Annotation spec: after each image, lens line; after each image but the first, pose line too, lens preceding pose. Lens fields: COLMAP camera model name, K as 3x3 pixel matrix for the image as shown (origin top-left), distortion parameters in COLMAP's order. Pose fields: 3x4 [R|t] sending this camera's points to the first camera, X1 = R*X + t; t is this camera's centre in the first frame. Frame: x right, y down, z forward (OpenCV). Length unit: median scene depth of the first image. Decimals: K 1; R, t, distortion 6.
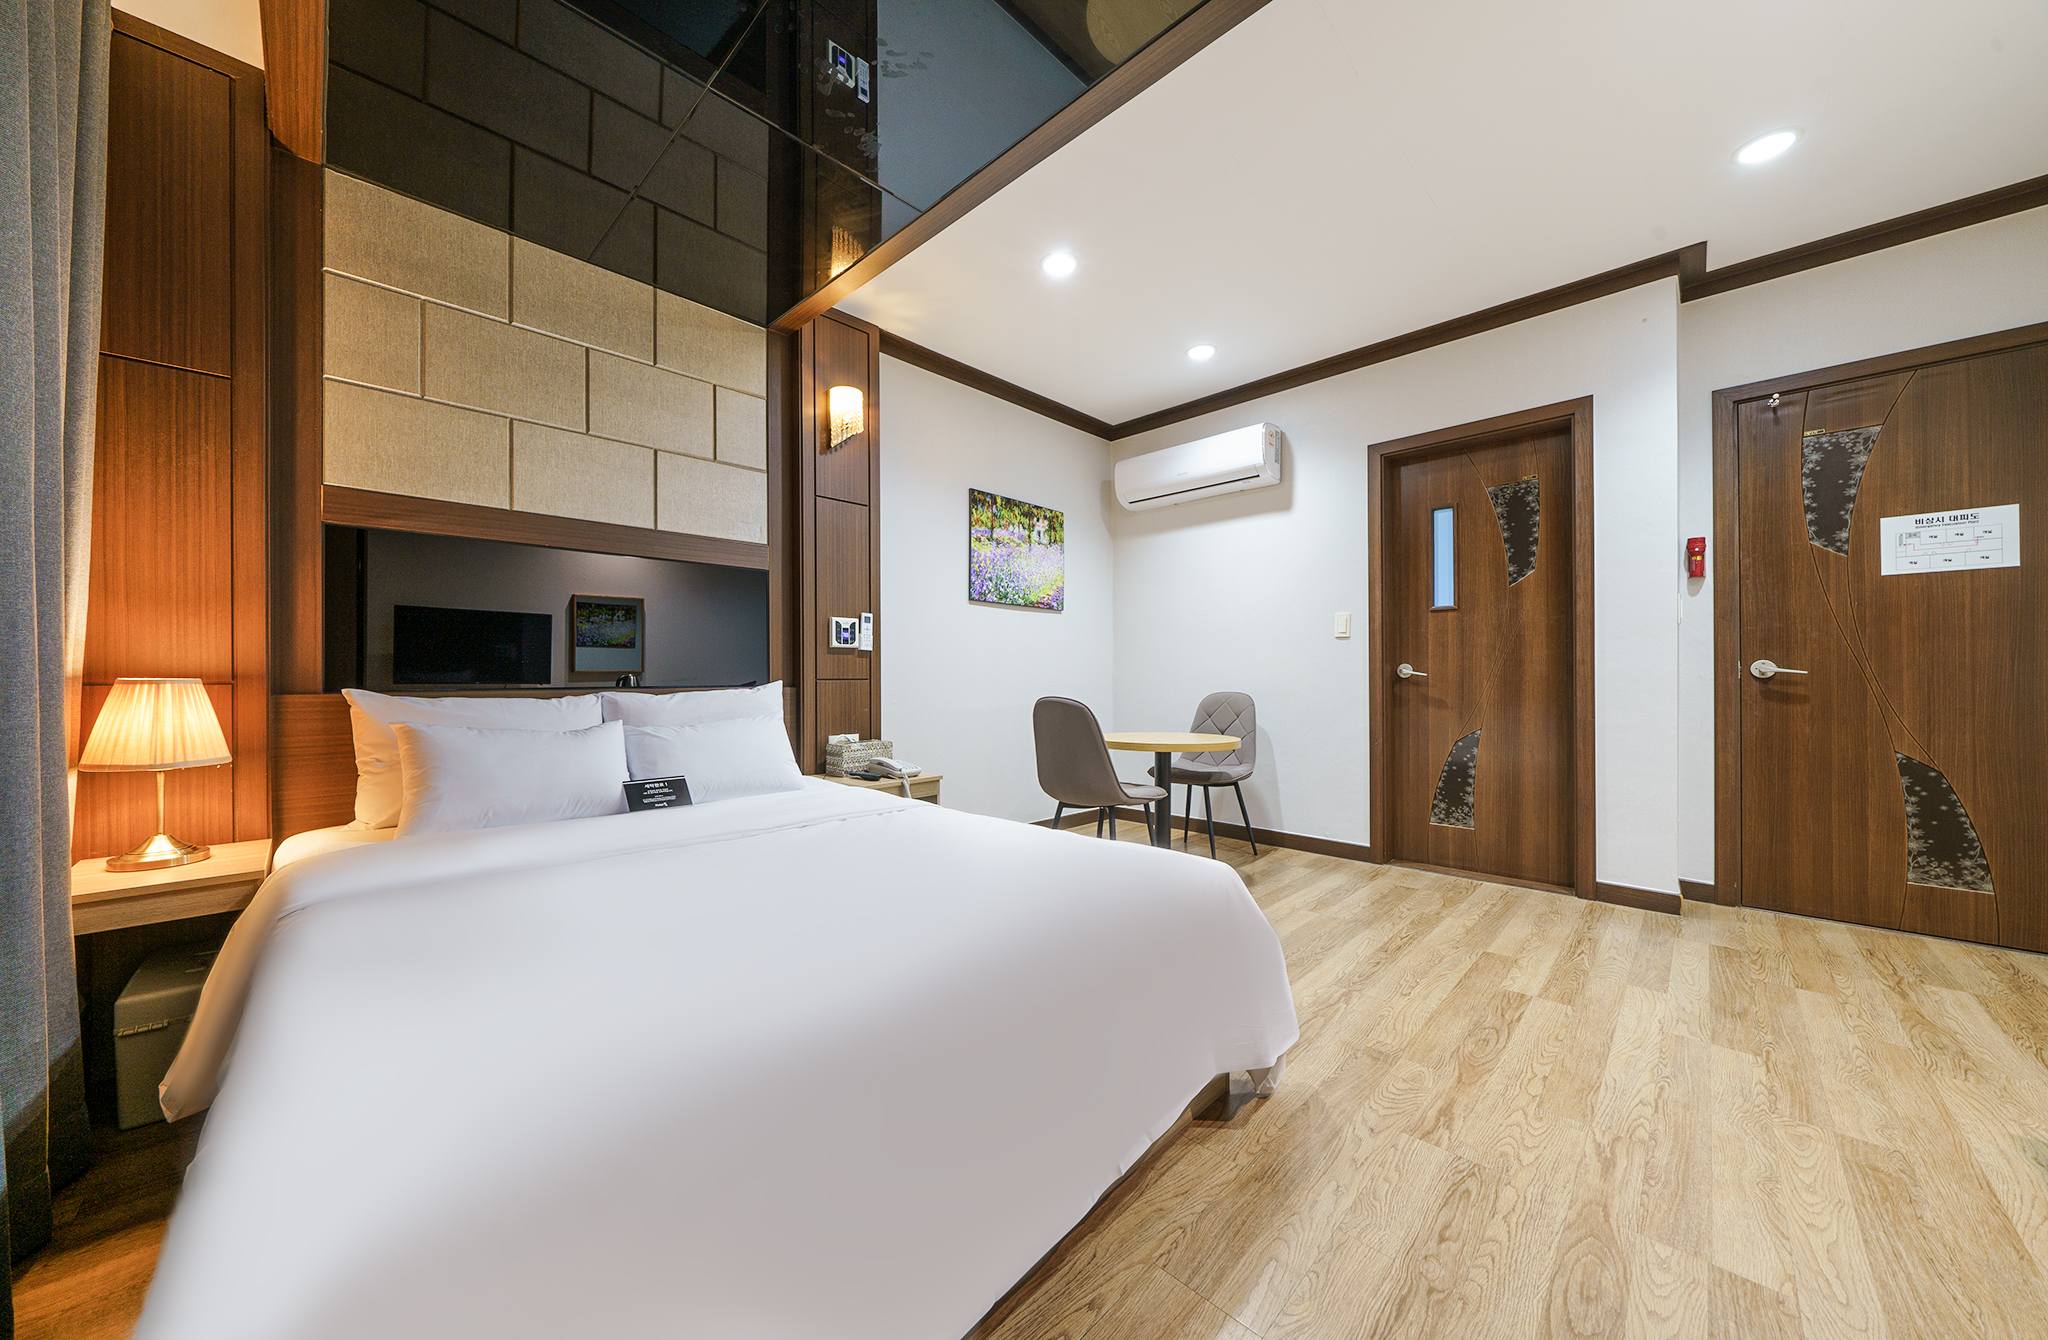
lens RADIAL K [[720.3, 0, 998.9], [0, 720.3, 673.1], [0, 0, 1]] dist [0.000477, 0.000252]
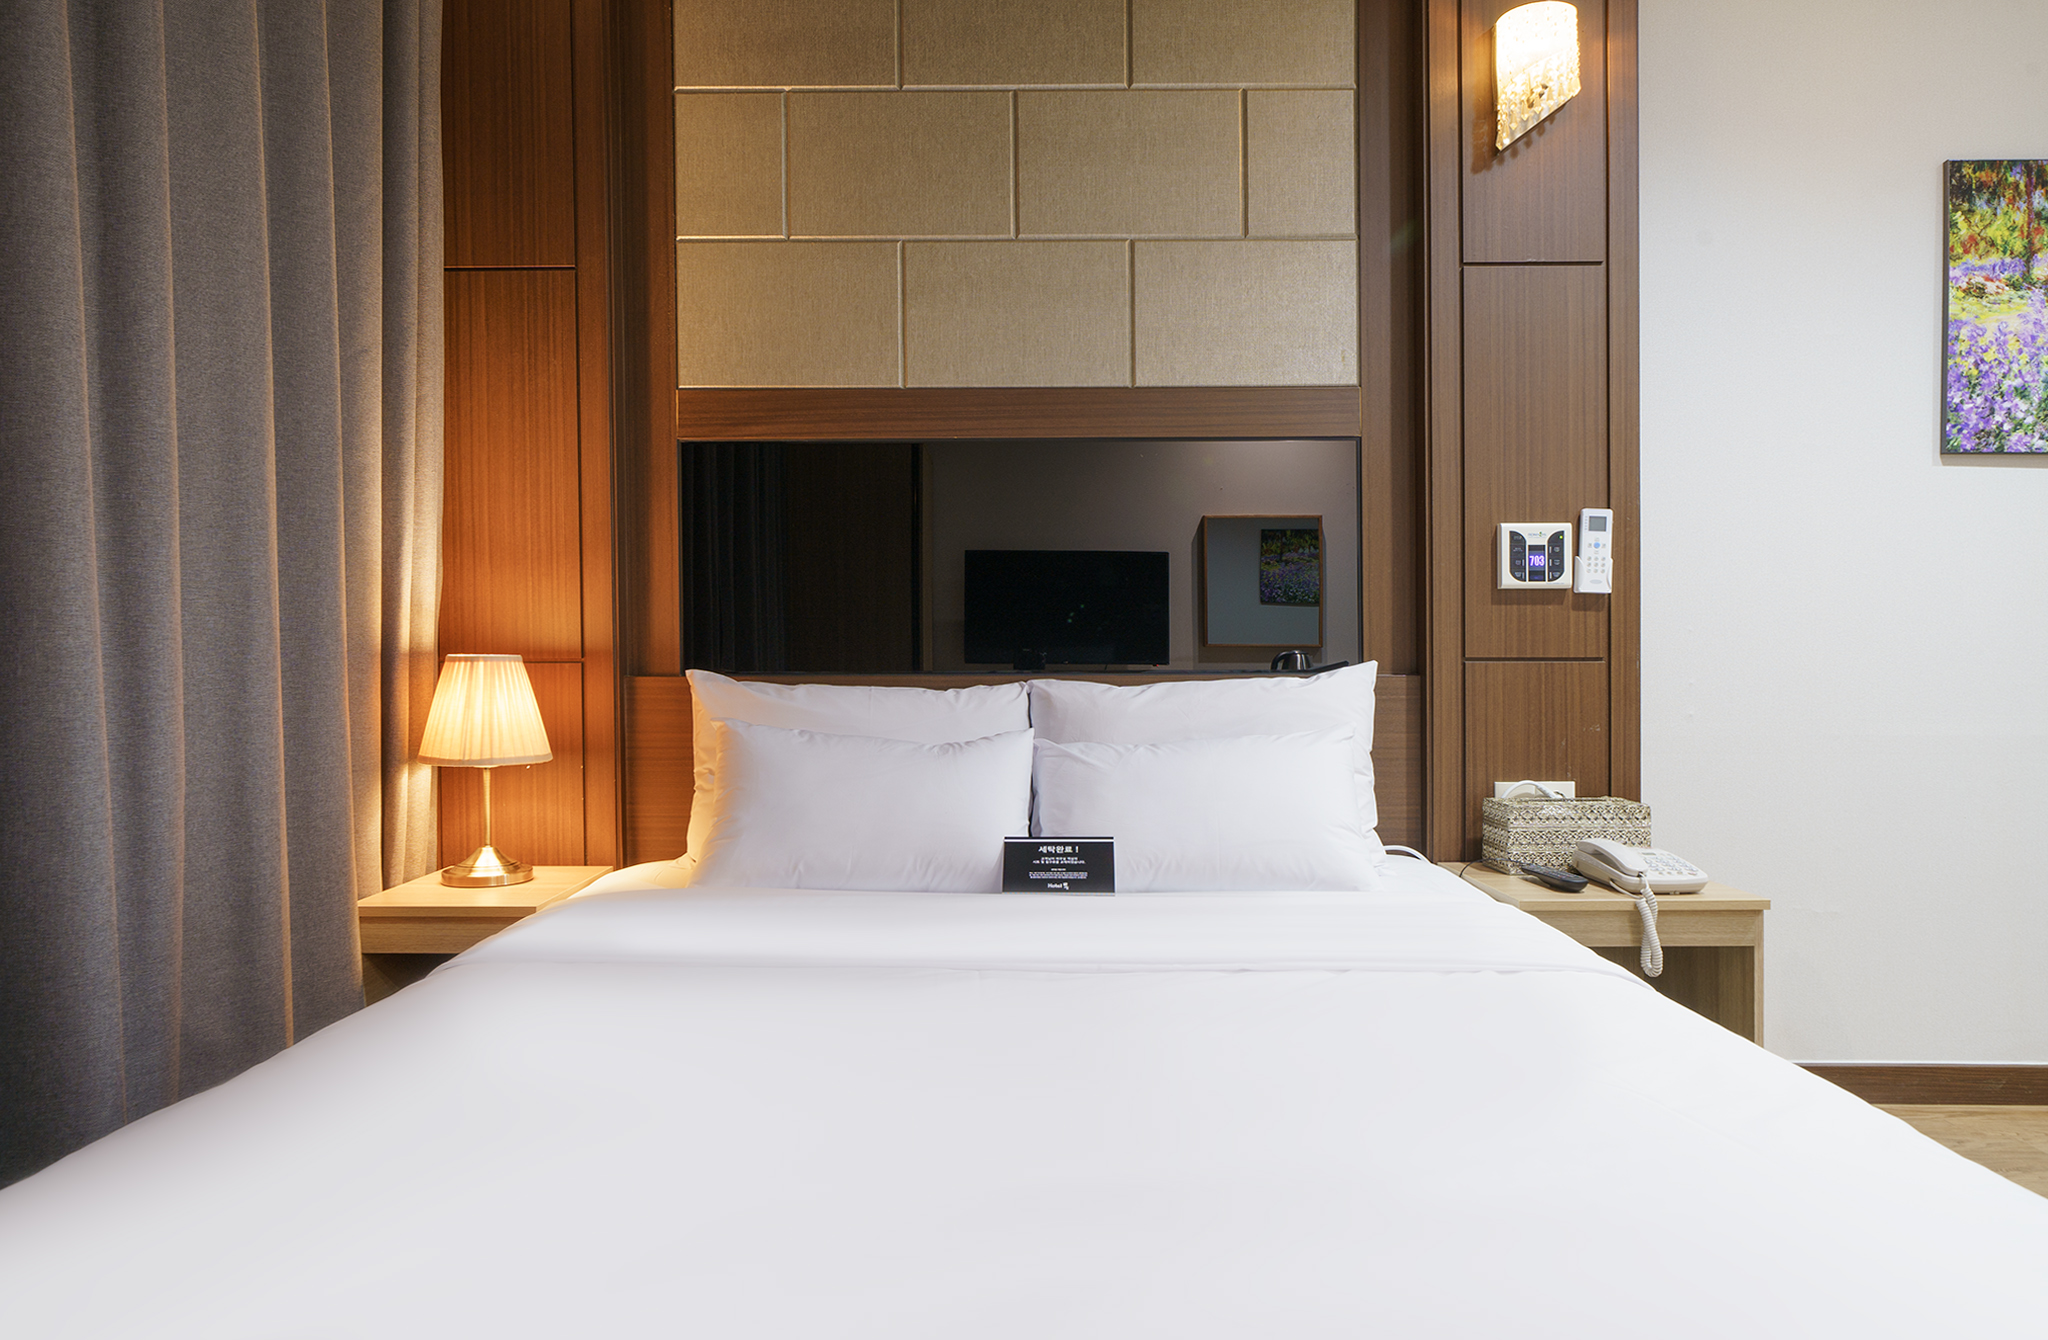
lens RADIAL K [[1358.7, 0, 1022.5], [0, 1358.7, 665.6], [0, 0, 1]] dist [0.003708, 0.000948]
pose [[0.695281, 0.007065, -0.718703, 0.183830], [0.002842, 0.999917, 0.012580, 0.001021], [0.718732, -0.010789, 0.695203, 0.185206]]
